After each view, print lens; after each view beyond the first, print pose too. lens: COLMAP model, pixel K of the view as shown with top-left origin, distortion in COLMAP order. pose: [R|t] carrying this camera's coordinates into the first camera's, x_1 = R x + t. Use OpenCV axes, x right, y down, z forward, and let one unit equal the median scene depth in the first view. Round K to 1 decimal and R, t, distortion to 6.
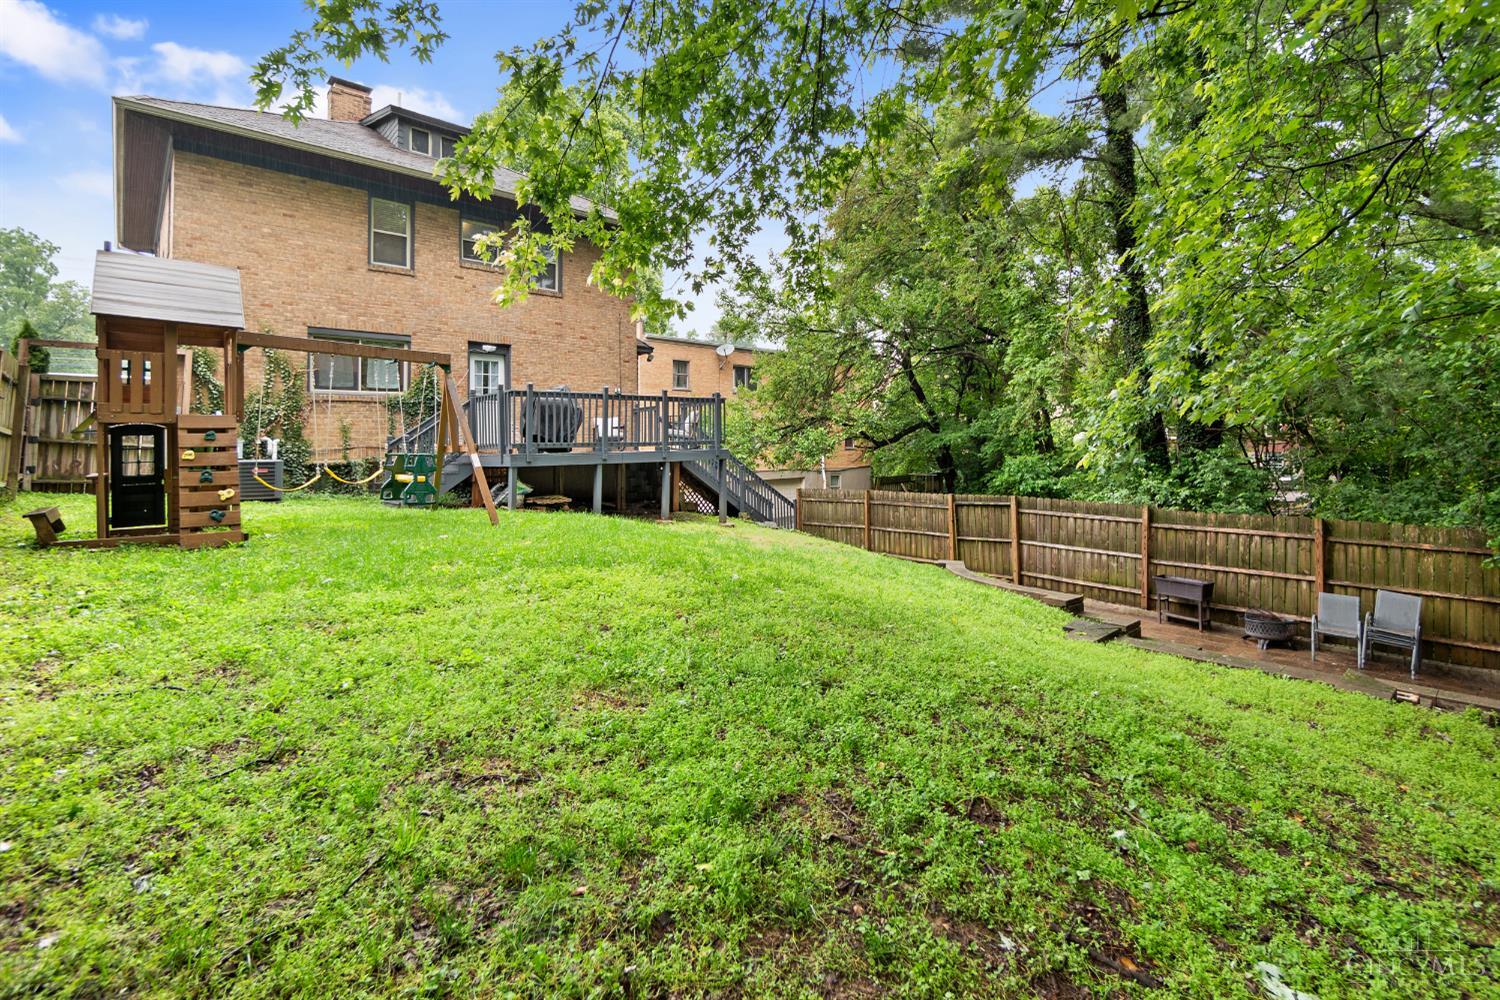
lens RADIAL K [[673.0, 0, 755.3], [0, 673.0, 448.6], [0, 0, 1]] dist [0.001048, 0.000192]
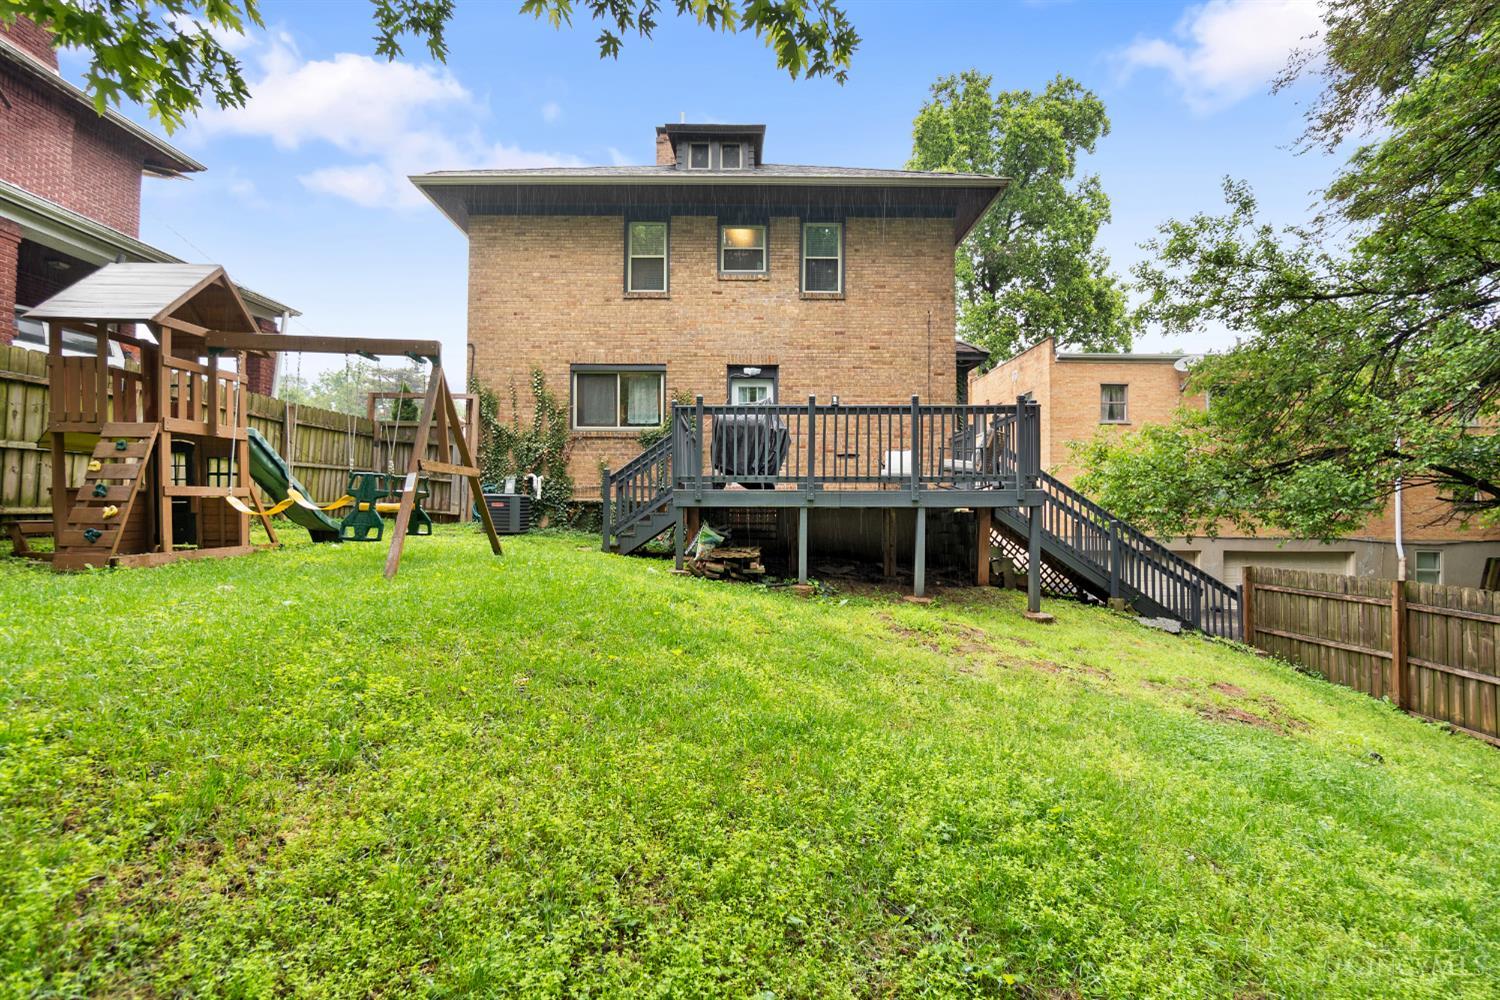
lens RADIAL K [[648.7, 0, 750.0], [0, 648.7, 500.0], [0, 0, 1]] dist [0.001111, 0.000329]
pose [[0.736732, 0.011063, -0.676094, 0.184117], [-0.019418, 0.999800, -0.004800, 0.020291], [0.675906, 0.016665, 0.736800, 0.461602]]
